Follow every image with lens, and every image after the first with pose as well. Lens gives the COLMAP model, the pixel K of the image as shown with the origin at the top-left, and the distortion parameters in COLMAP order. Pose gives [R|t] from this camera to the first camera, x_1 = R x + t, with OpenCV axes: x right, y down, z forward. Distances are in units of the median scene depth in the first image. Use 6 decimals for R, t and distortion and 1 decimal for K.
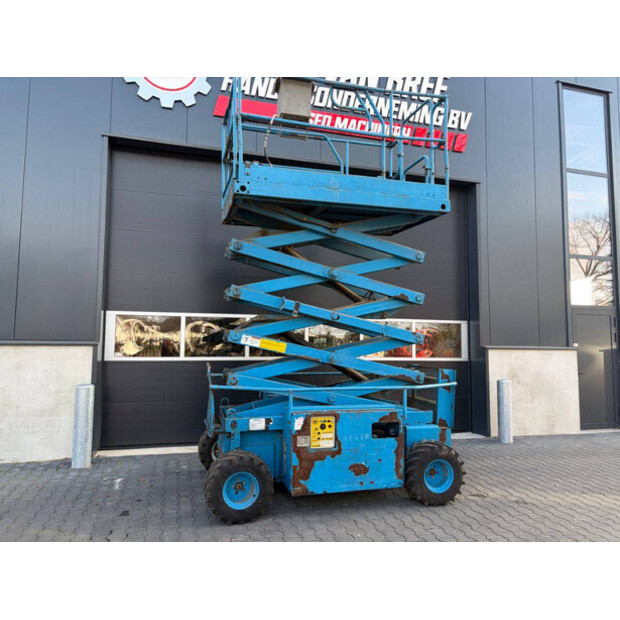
lens RADIAL K [[467.1, 0, 308.2], [0, 467.1, 316.3], [0, 0, 1]] dist [0.046110, -0.048423]
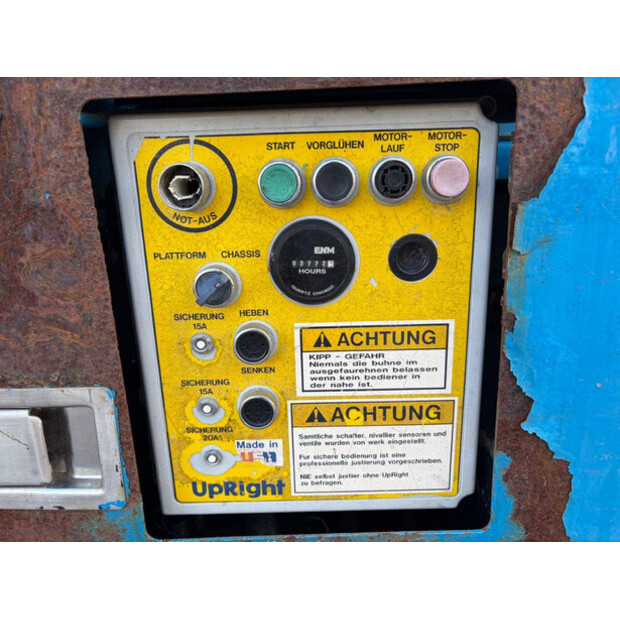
lens RADIAL K [[467.1, 0, 314.1], [0, 467.1, 309.2], [0, 0, 1]] dist [0.046110, -0.048423]
pose [[0.962025, 0.030519, -0.271250, 0.048898], [0.054265, 0.952512, 0.299626, 0.209609], [0.267514, -0.302968, 0.914684, 0.884293]]
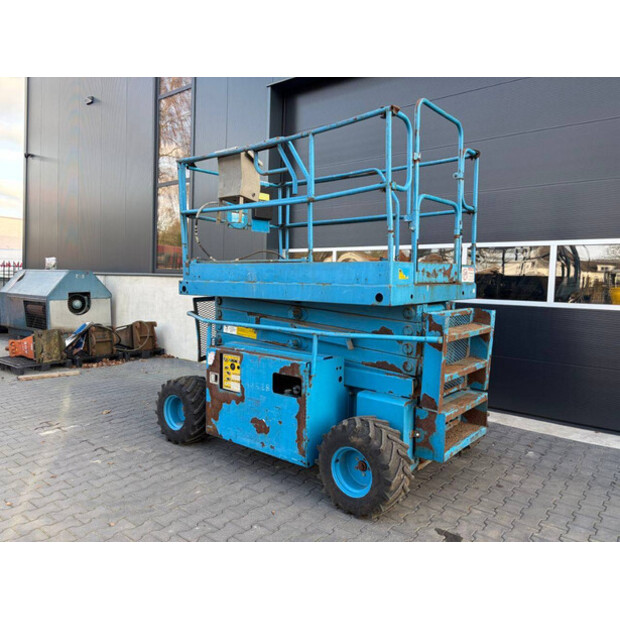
lens RADIAL K [[467.1, 0, 311.1], [0, 467.1, 312.1], [0, 0, 1]] dist [0.046110, -0.048423]
pose [[0.575338, 0.057872, -0.815866, 0.768757], [0.025406, 0.995748, 0.088547, 0.060260], [0.817521, -0.071673, 0.571421, 0.601060]]
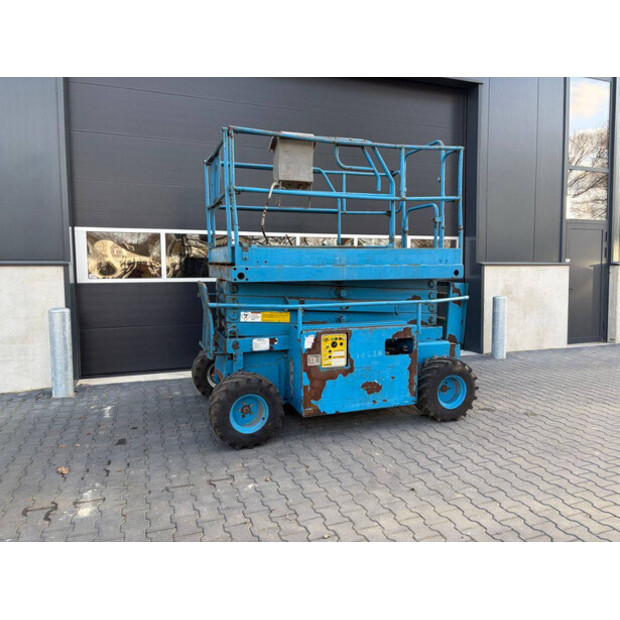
lens RADIAL K [[467.1, 0, 312.7], [0, 467.1, 311.7], [0, 0, 1]] dist [0.046110, -0.048423]
pose [[0.997148, -0.022584, 0.072015, -0.071997], [0.012081, 0.989639, 0.143068, 0.036779], [-0.074500, -0.141790, 0.987089, 0.096074]]
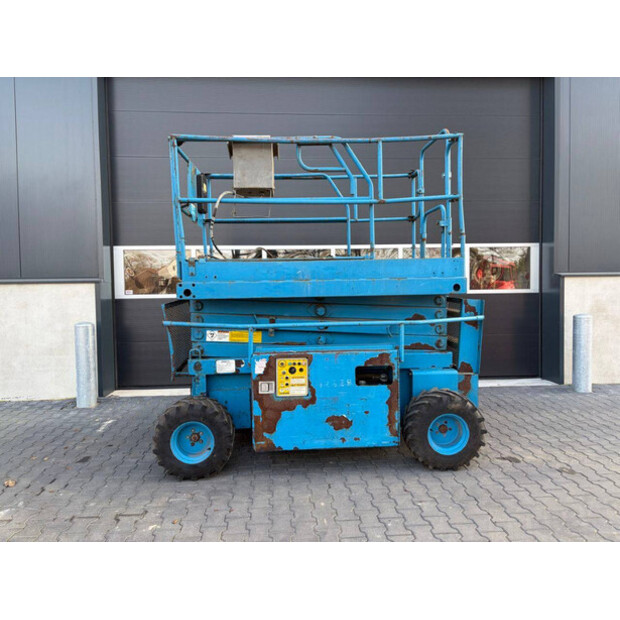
lens RADIAL K [[467.1, 0, 308.6], [0, 467.1, 313.4], [0, 0, 1]] dist [0.046110, -0.048423]
pose [[0.977533, -0.011745, -0.210453, 0.218833], [0.036108, 0.993018, 0.112302, 0.045203], [0.207664, -0.117378, 0.971132, 0.219327]]
